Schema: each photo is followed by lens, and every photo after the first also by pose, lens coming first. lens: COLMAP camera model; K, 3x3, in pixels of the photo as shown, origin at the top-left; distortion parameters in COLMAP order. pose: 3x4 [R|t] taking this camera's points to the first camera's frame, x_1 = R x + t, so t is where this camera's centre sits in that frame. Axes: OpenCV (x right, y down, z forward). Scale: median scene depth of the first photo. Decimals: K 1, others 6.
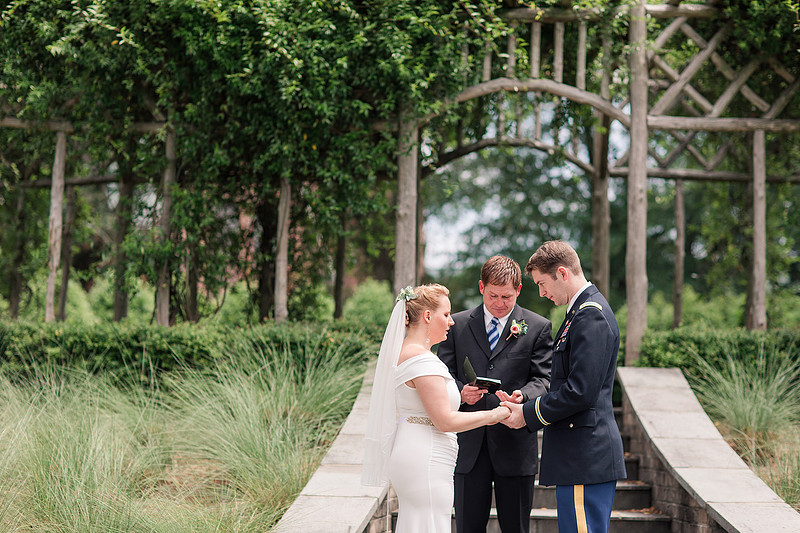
lens RADIAL K [[1880.4, 0, 399.4], [0, 1880.4, 266.1], [0, 0, 1]] dist [0.030140, 0.034575]
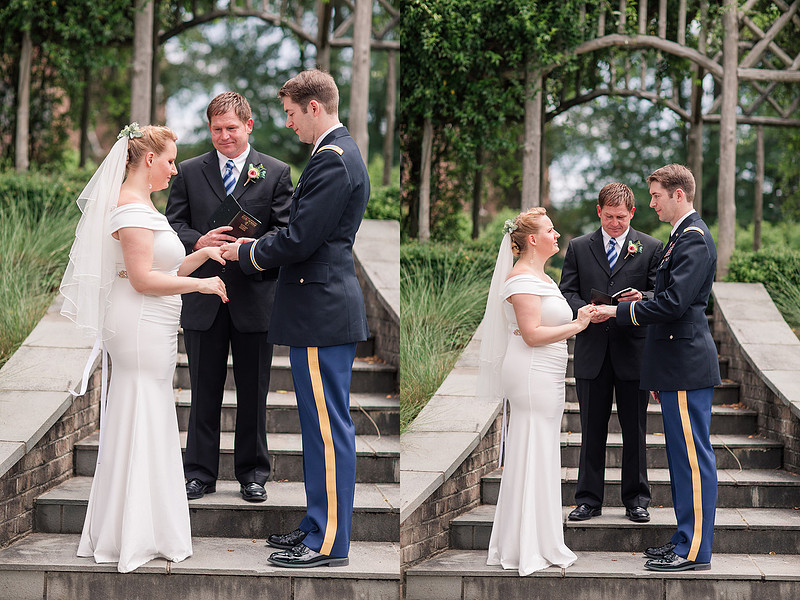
lens RADIAL K [[1431.8, 0, 602.5], [0, 1431.8, 302.4], [0, 0, 1]] dist [0.033445, 0.008960]
pose [[0.998780, 0.003855, 0.049227, 0.004150], [-0.007351, 0.997447, 0.071032, 0.002997], [-0.048827, -0.071307, 0.996259, 0.103858]]
